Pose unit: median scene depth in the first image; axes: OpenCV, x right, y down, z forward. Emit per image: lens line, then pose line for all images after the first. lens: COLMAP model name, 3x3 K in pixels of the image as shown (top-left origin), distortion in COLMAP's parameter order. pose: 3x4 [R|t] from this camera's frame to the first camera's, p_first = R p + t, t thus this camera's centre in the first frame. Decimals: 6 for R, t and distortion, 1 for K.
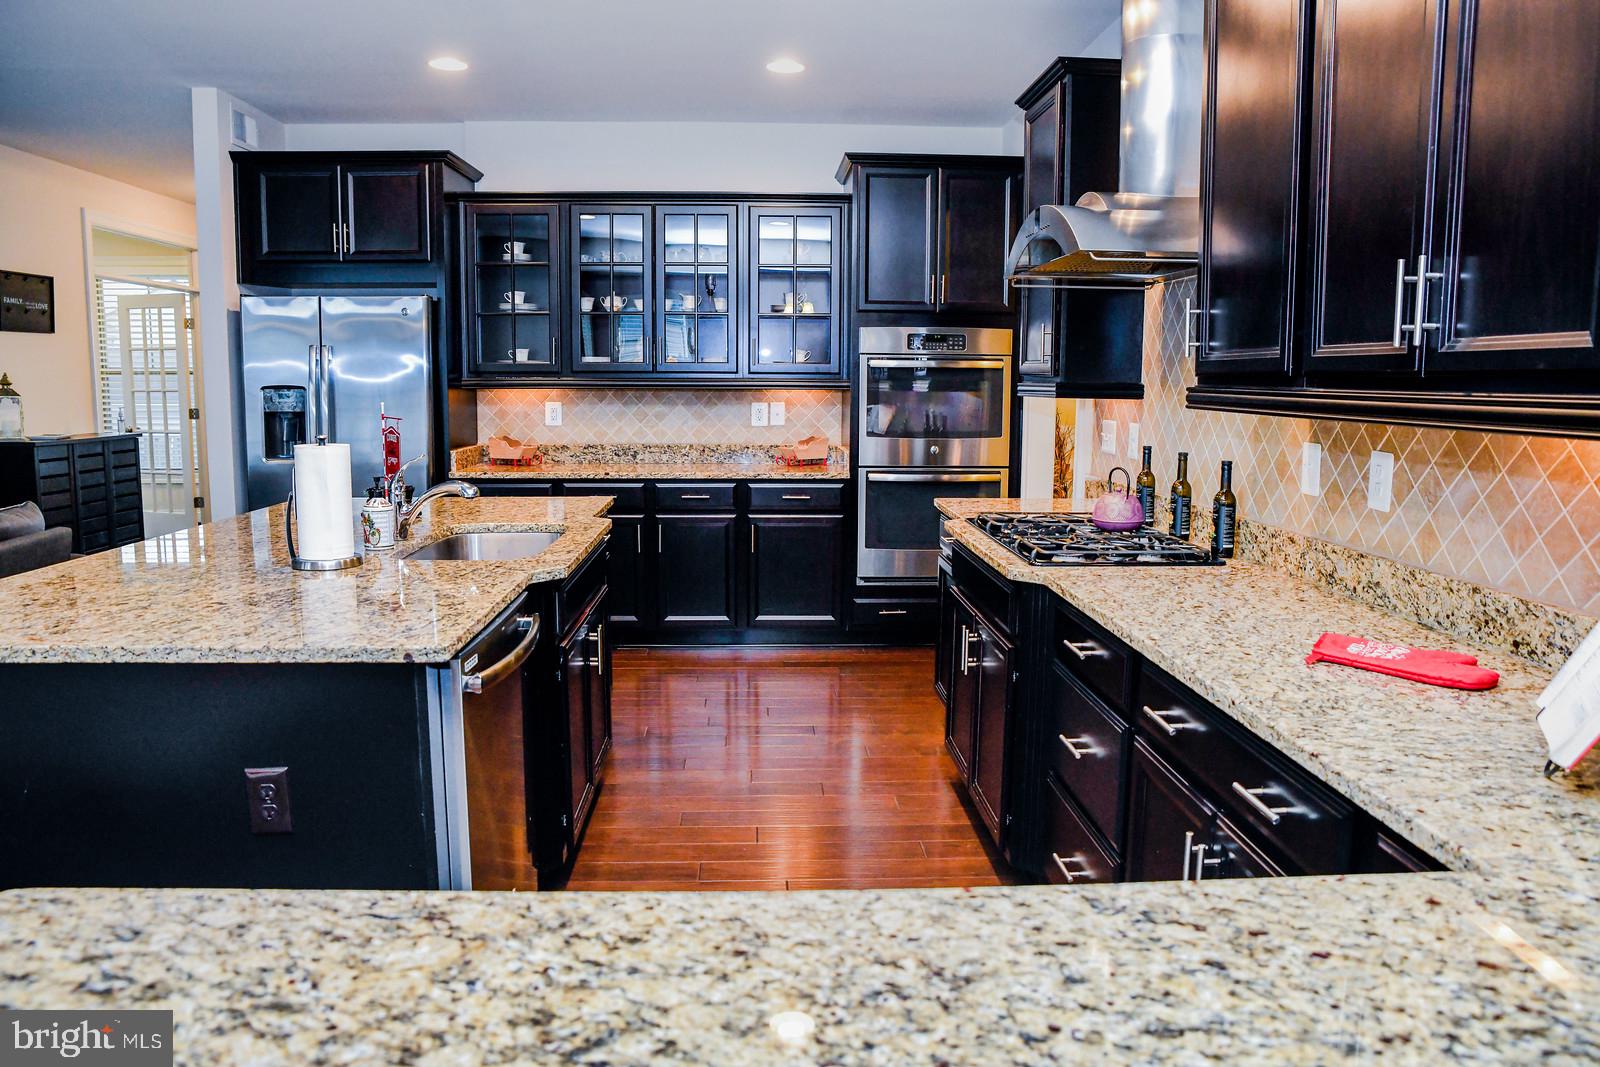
lens RADIAL K [[1105.1, 0, 793.5], [0, 1105.1, 535.5], [0, 0, 1]] dist [-0.145858, 0.124807]
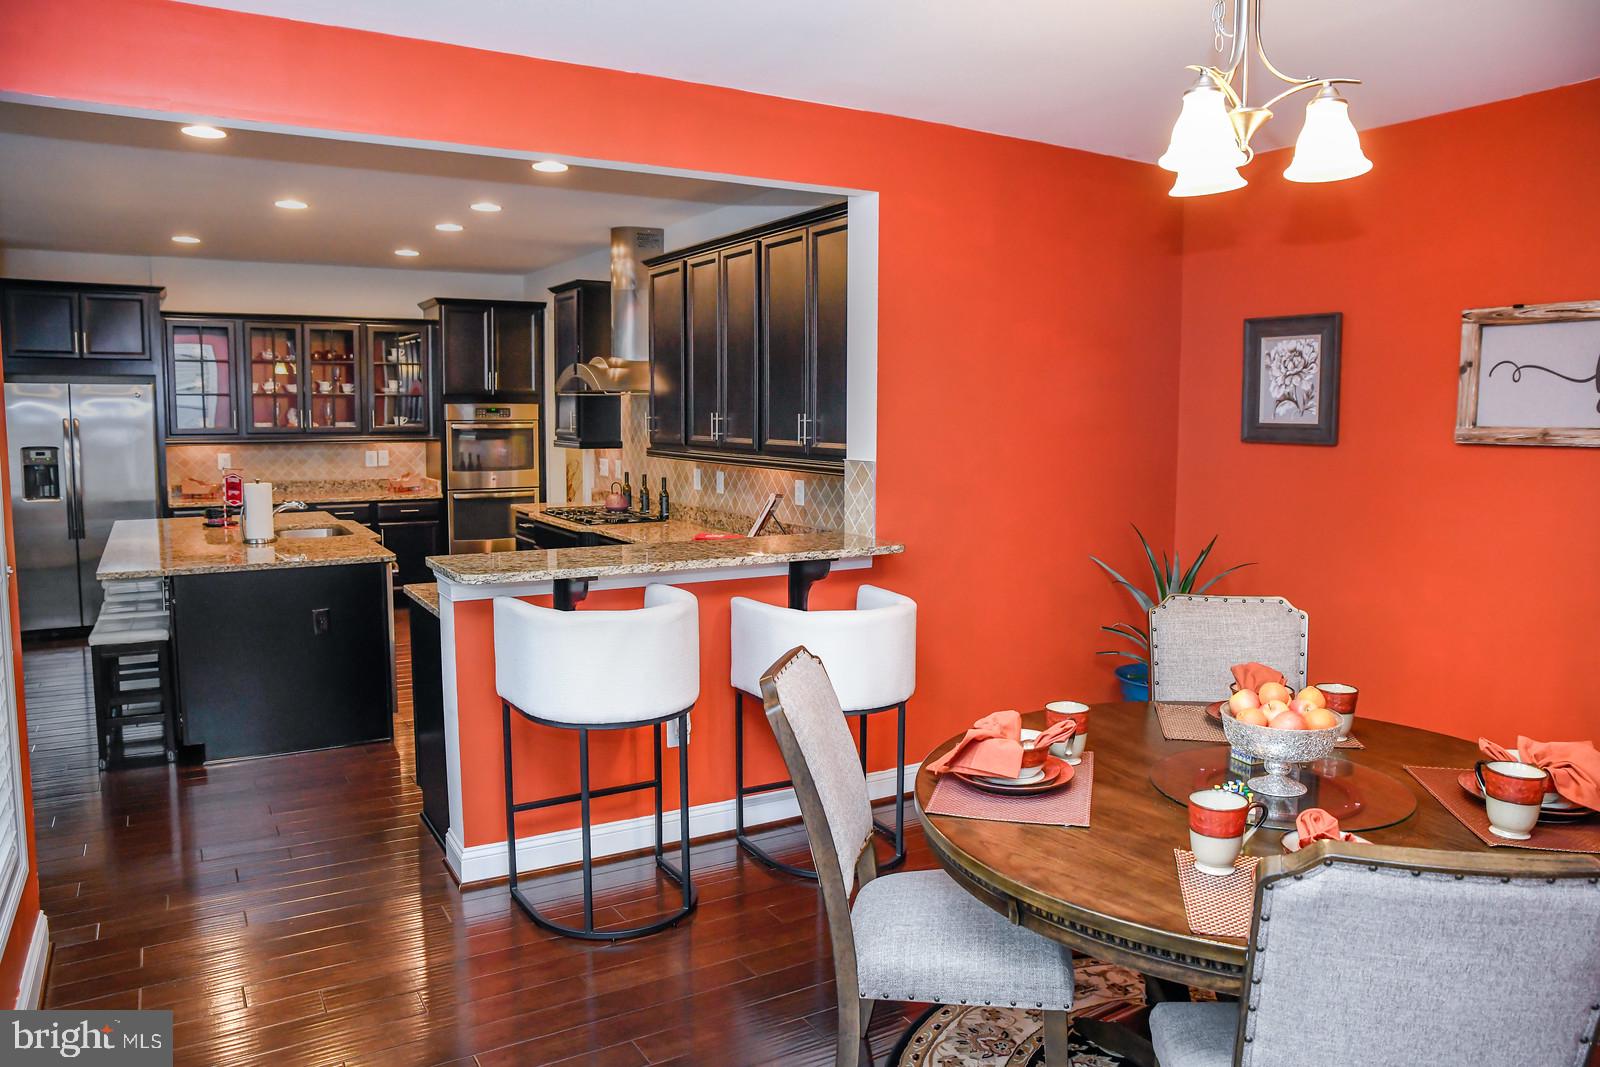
lens RADIAL K [[1105.1, 0, 793.5], [0, 1105.1, 535.5], [0, 0, 1]] dist [-0.145858, 0.124807]
pose [[0.879758, -0.053039, 0.472453, -0.387091], [0.064347, 0.997897, -0.007796, 0.074416], [-0.471046, 0.037259, 0.881321, -0.979021]]
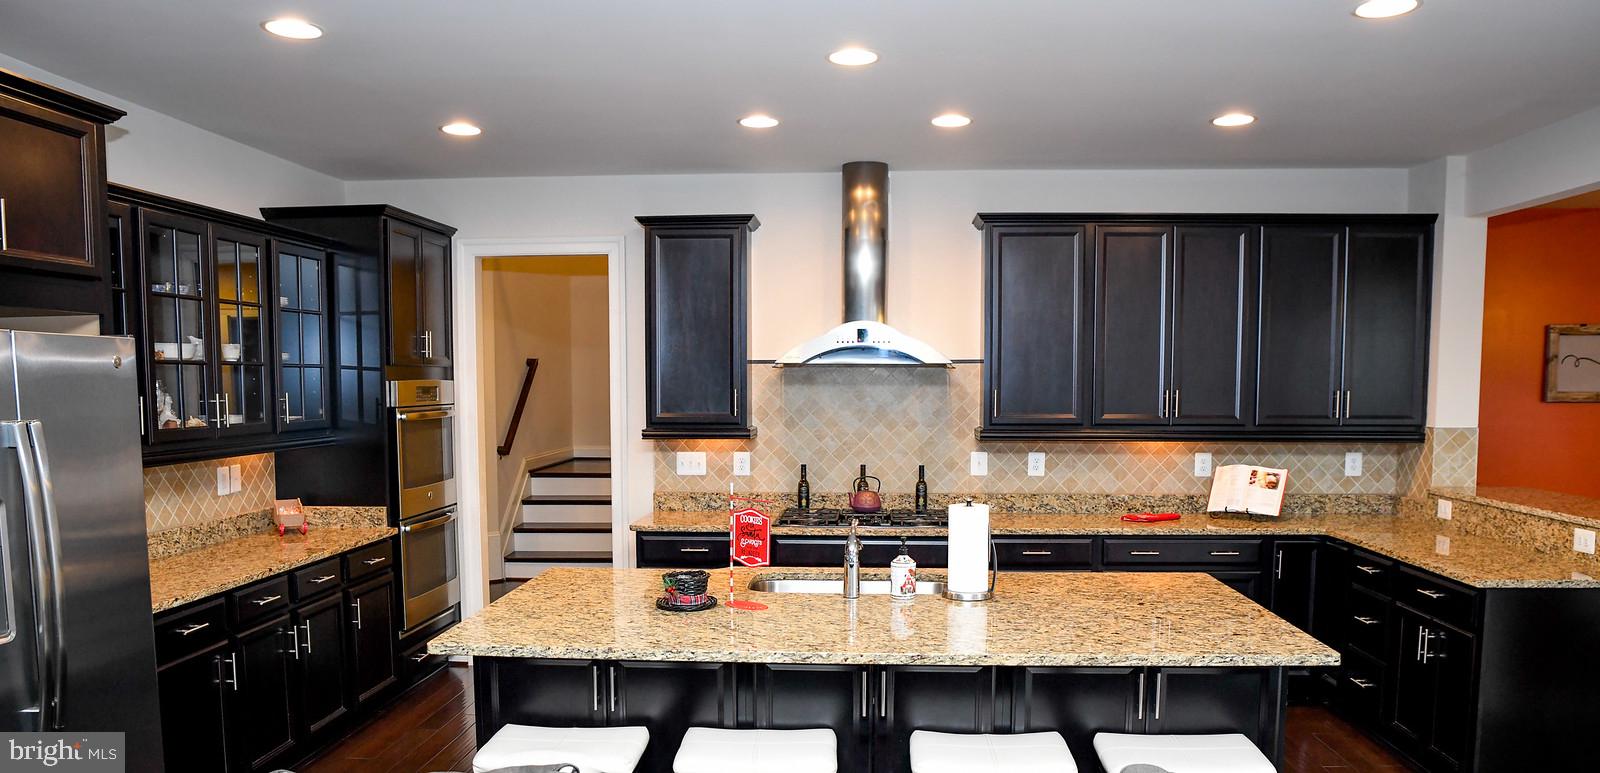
lens RADIAL K [[1192.1, 0, 800.4], [0, 1192.1, 451.0], [0, 0, 1]] dist [-0.102204, -0.001030]
pose [[0.100010, -0.075235, 0.992138, -1.451424], [0.140016, 0.988279, 0.060828, -0.210853], [-0.985086, 0.132832, 0.109372, 0.797453]]
